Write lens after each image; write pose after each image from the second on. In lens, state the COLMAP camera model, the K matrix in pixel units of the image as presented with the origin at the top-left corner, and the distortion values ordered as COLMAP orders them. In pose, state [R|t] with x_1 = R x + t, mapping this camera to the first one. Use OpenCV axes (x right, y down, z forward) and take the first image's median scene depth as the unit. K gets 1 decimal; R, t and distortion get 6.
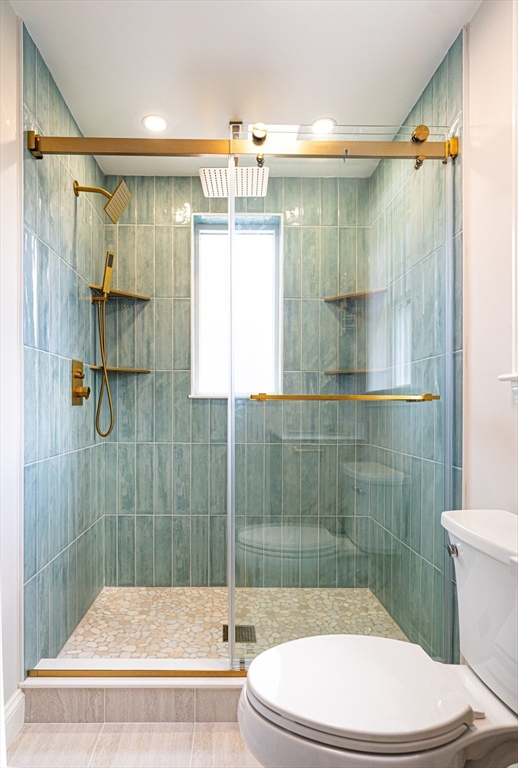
lens RADIAL K [[421.6, 0, 258.2], [0, 421.6, 411.2], [0, 0, 1]] dist [0.000325, 0.000312]
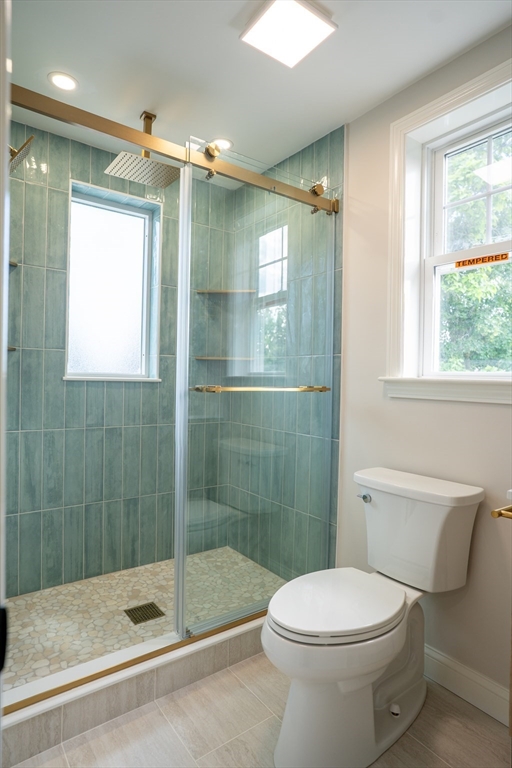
lens RADIAL K [[424.5, 0, 256.0], [0, 424.5, 384.0], [0, 0, 1]] dist [-0.017320, 0.014992]
pose [[0.823305, 0.005550, 0.567571, -0.343137], [-0.013292, 0.999866, 0.009503, -0.037500], [-0.567443, -0.015368, 0.823269, 0.005177]]
